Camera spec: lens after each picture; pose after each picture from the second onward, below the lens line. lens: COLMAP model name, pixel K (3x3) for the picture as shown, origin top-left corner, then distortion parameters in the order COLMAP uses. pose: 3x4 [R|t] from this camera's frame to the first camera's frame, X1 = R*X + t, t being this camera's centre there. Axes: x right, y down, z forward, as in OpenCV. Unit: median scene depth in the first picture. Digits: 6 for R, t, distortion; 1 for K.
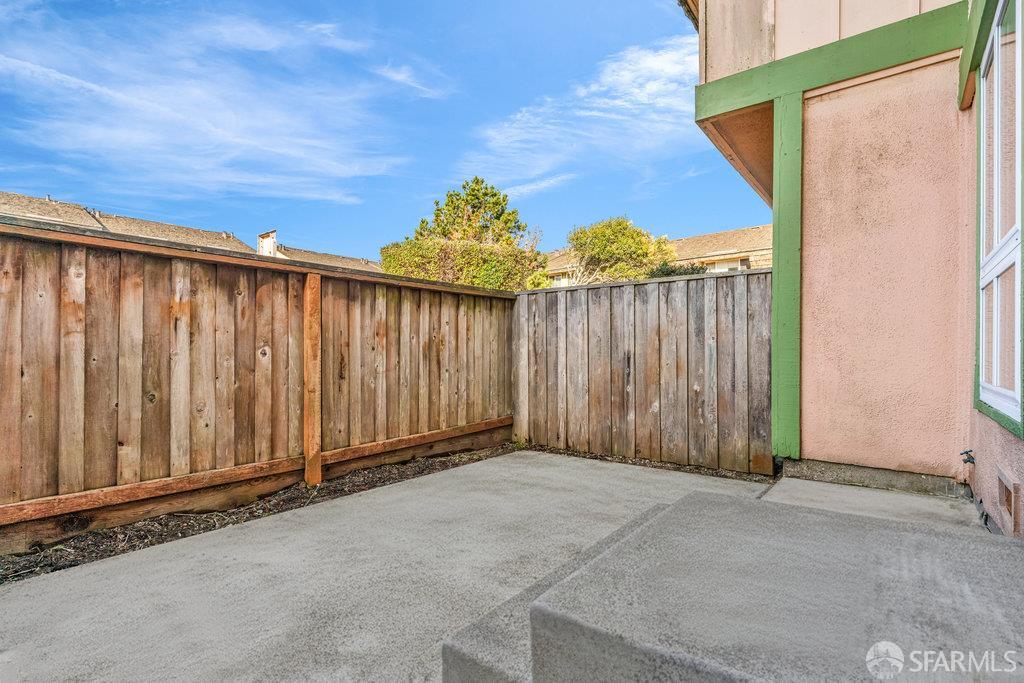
lens RADIAL K [[494.2, 0, 512.0], [0, 494.2, 341.5], [0, 0, 1]] dist [0.000567, 0.000122]
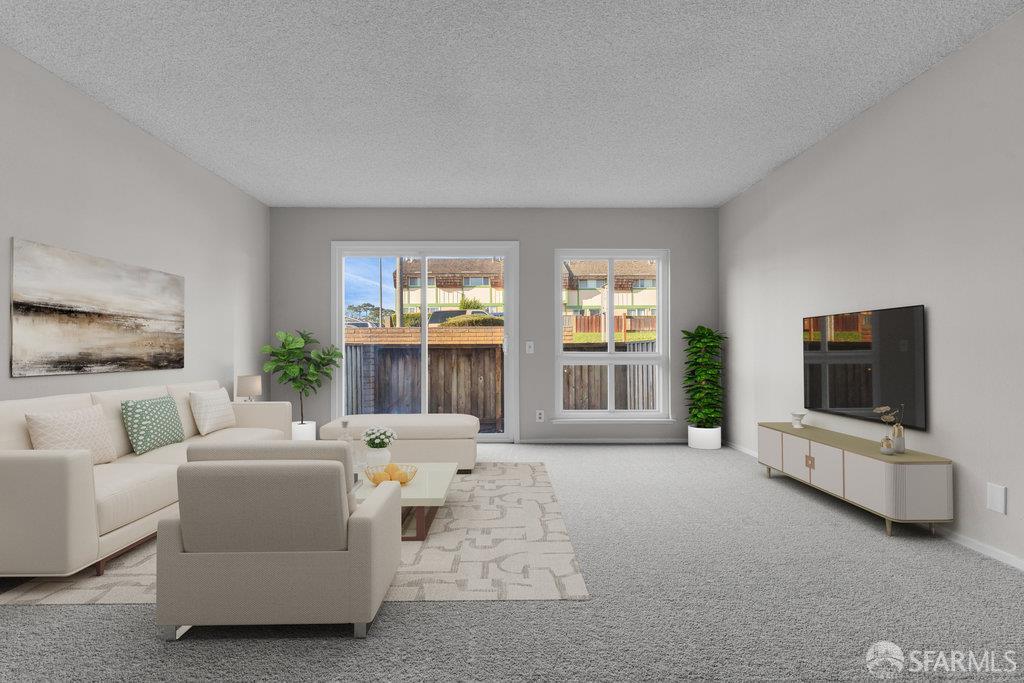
lens RADIAL K [[484.1, 0, 513.7], [0, 484.1, 345.2], [0, 0, 1]] dist [-0.002785, -0.000930]
pose [[0.640455, -0.011099, -0.767915, 1.474487], [0.018673, 0.999825, 0.001123, -0.142365], [0.767769, -0.015058, 0.640550, -0.511402]]
